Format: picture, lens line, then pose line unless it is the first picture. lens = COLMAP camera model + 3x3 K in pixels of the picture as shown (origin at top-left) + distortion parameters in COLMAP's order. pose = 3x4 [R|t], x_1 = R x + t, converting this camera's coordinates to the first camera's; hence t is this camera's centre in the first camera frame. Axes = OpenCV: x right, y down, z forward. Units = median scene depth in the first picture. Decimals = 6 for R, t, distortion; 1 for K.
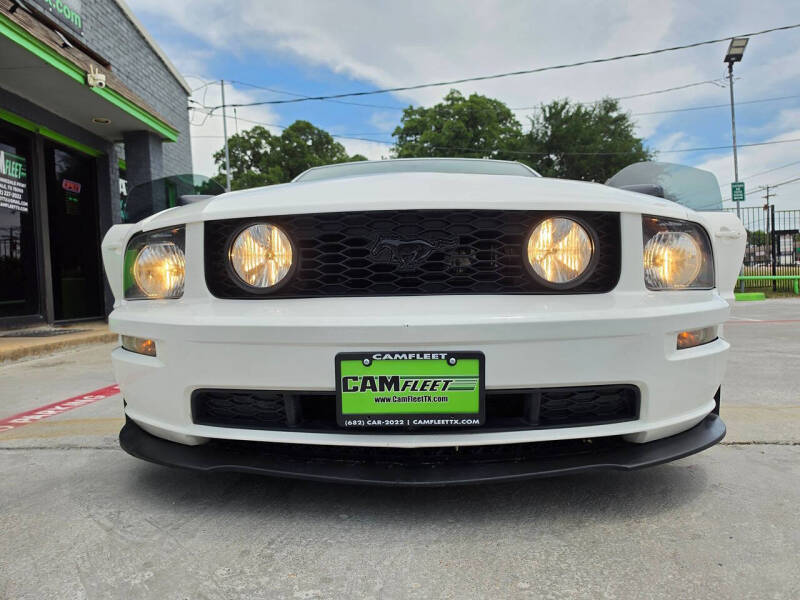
lens RADIAL K [[554.8, 0, 394.6], [0, 554.8, 311.3], [0, 0, 1]] dist [0.008536, -0.010760]
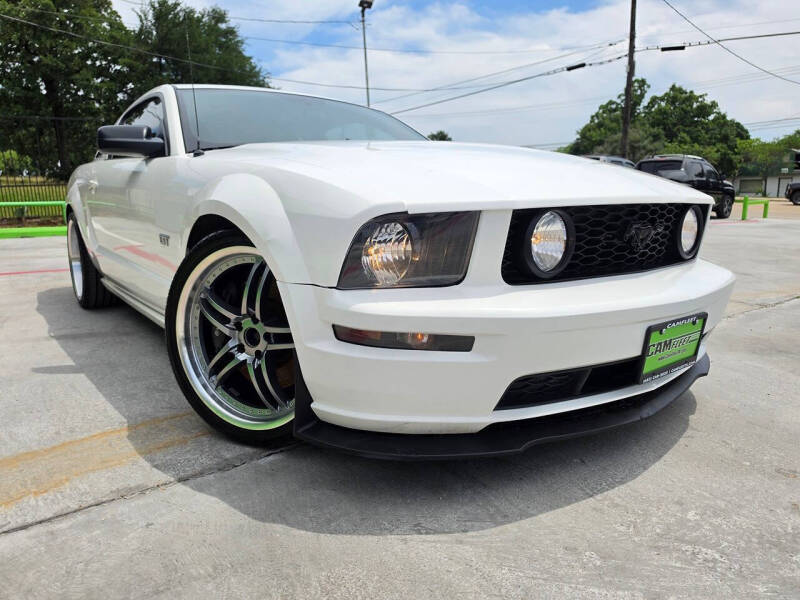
lens RADIAL K [[554.8, 0, 391.4], [0, 554.8, 295.8], [0, 0, 1]] dist [0.008536, -0.010760]
pose [[0.774532, -0.100410, 0.624514, -1.119237], [0.021696, 0.990956, 0.132419, -0.144821], [-0.632162, -0.089014, 0.769706, 0.370730]]
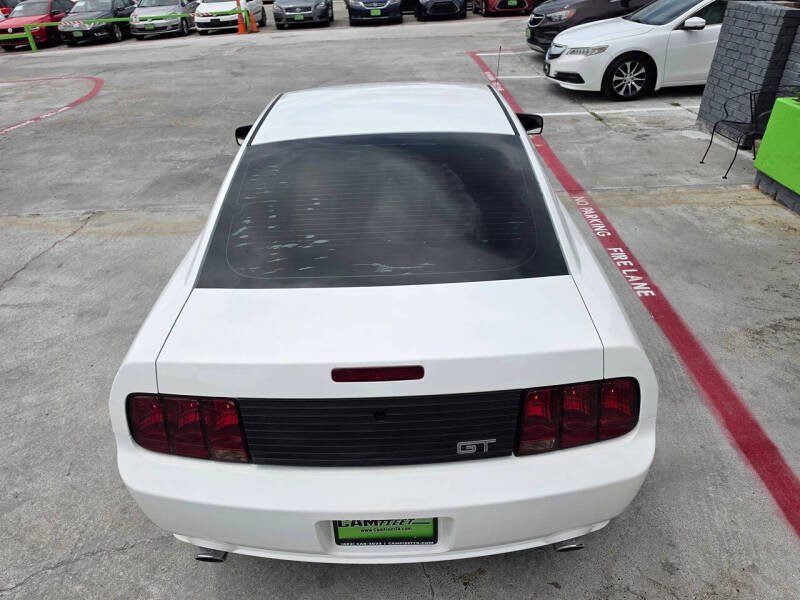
lens RADIAL K [[554.8, 0, 397.5], [0, 554.8, 298.7], [0, 0, 1]] dist [0.008536, -0.010760]
pose [[-0.997423, 0.071577, -0.004949, 0.116151], [0.056564, 0.826893, 0.559507, -1.299220], [0.044140, 0.557785, -0.828811, 5.170349]]
